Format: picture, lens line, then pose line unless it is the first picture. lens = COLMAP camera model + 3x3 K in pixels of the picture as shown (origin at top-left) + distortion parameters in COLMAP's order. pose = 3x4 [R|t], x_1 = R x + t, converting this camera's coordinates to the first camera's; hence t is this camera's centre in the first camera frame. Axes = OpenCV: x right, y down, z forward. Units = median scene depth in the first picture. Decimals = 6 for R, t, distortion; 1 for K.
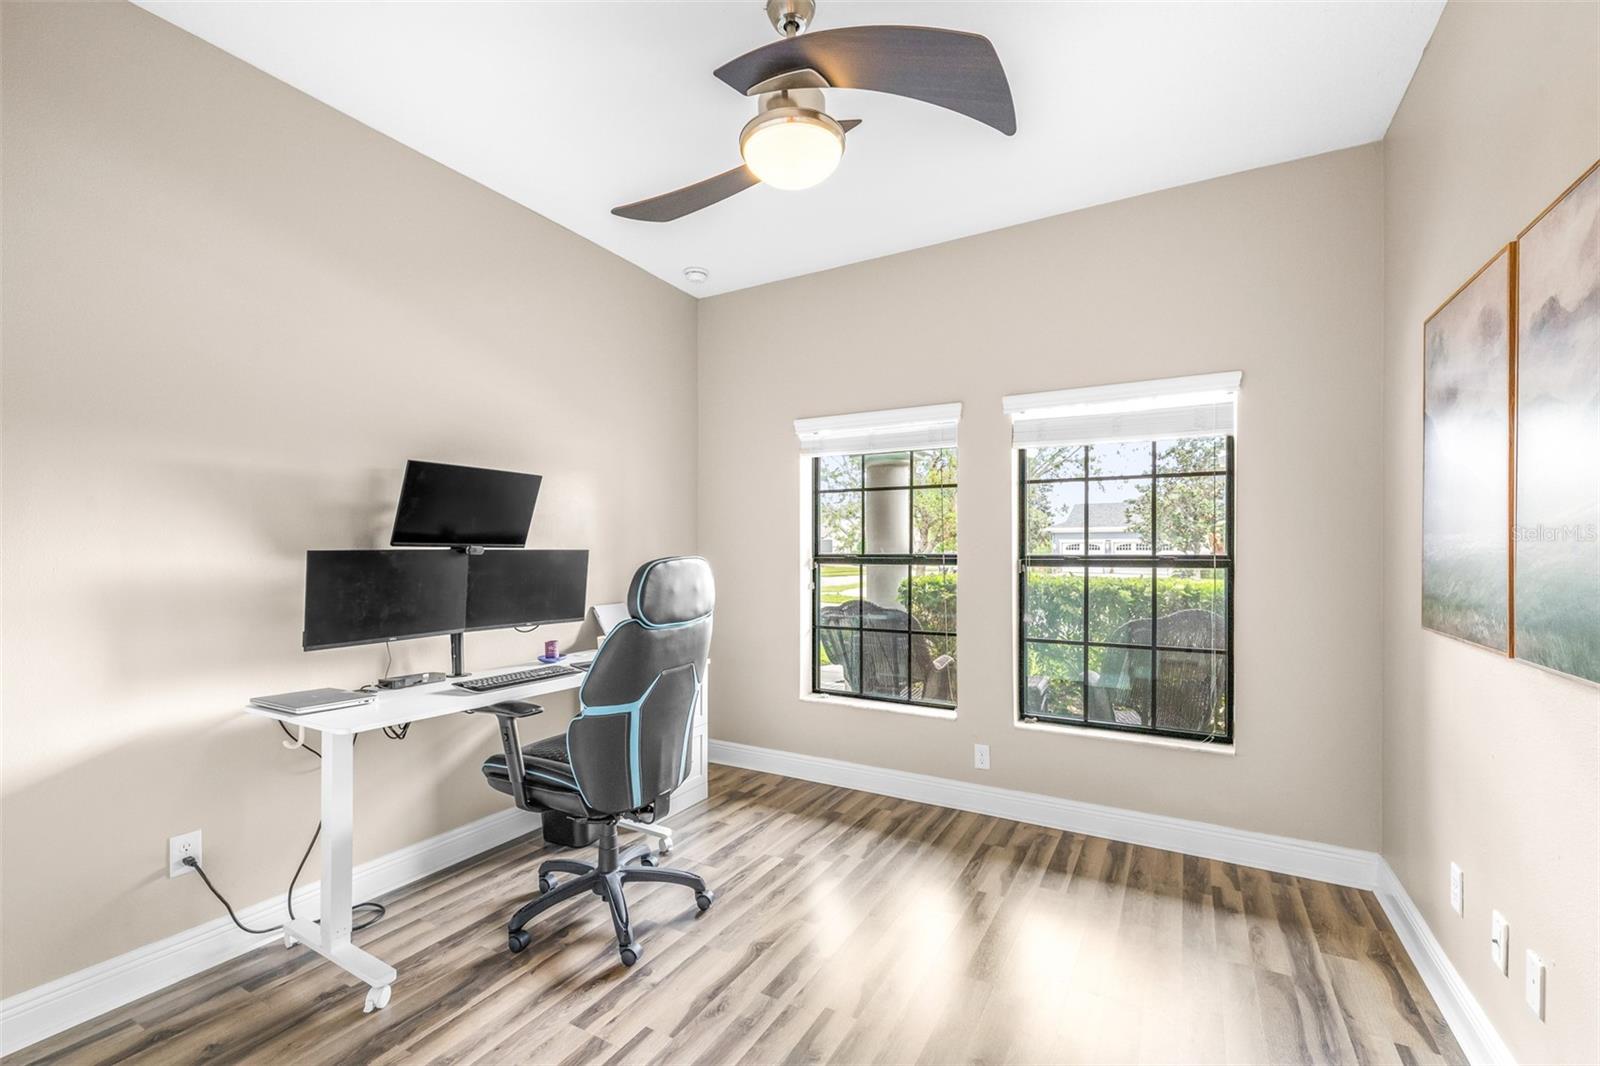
lens RADIAL K [[691.3, 0, 792.7], [0, 691.3, 546.3], [0, 0, 1]] dist [-0.000430, -0.000013]
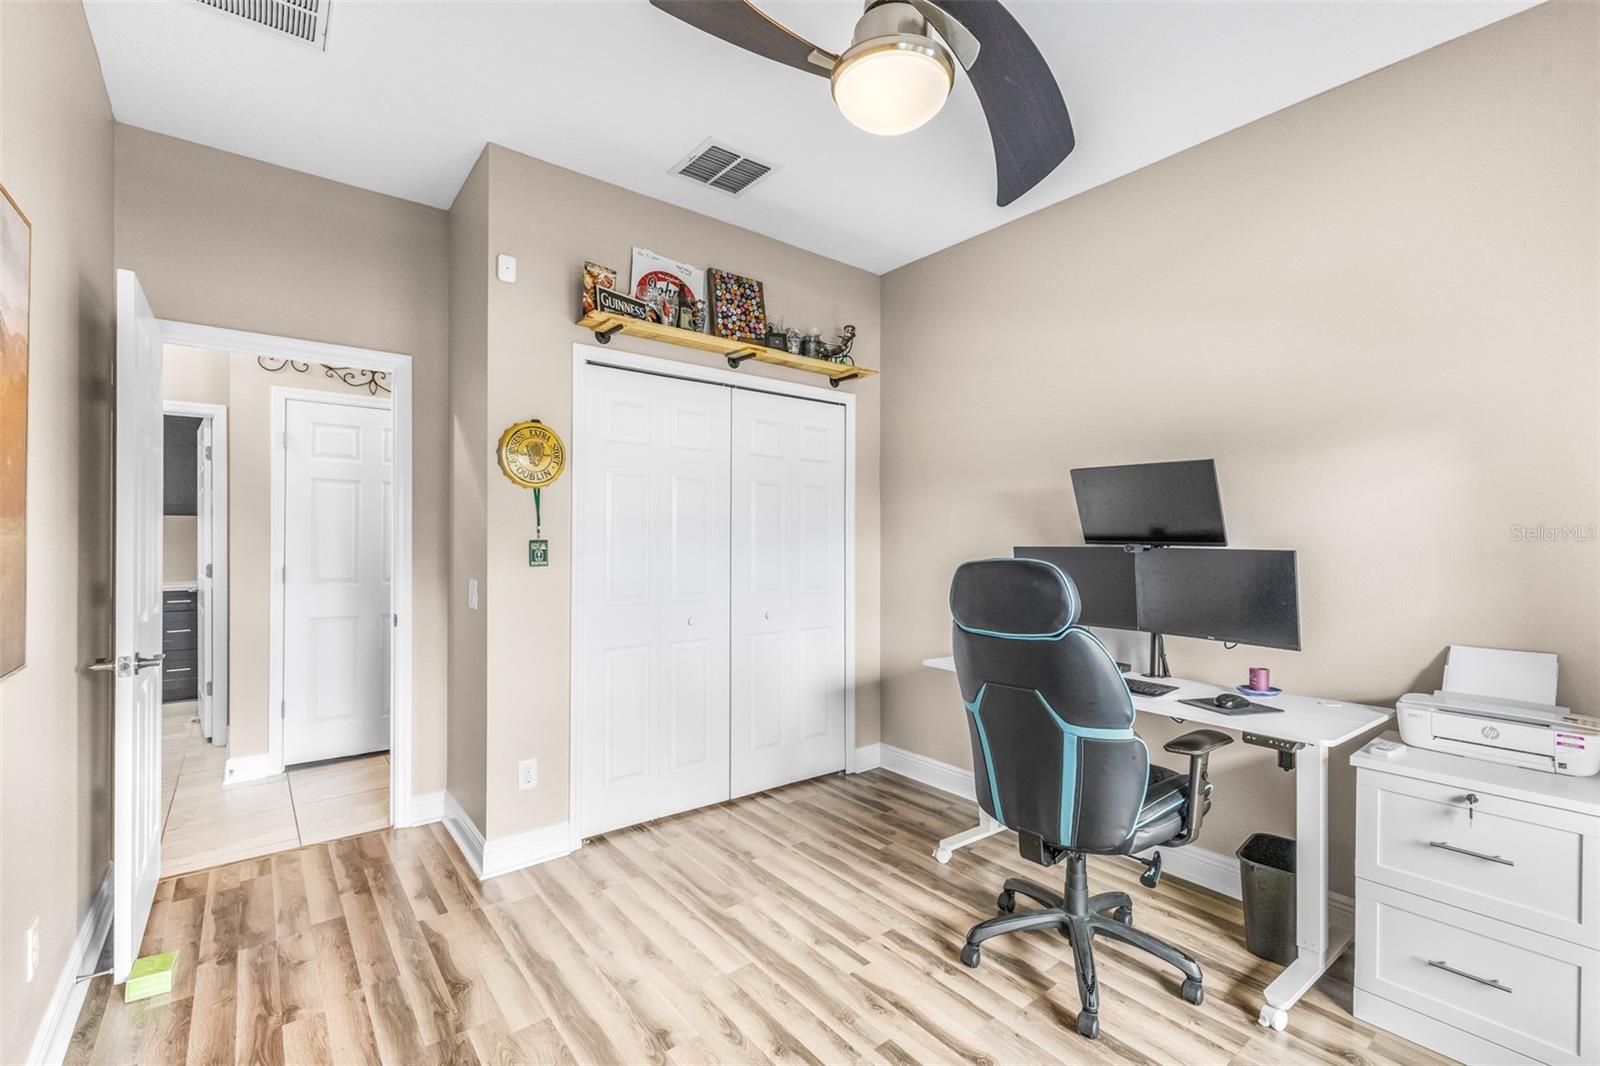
lens RADIAL K [[691.3, 0, 792.7], [0, 691.3, 546.3], [0, 0, 1]] dist [-0.000430, -0.000013]
pose [[-0.373471, 0.011021, -0.927576, 0.840591], [-0.005550, 0.999885, 0.014115, -0.012502], [0.927625, 0.010420, -0.373367, 1.221510]]
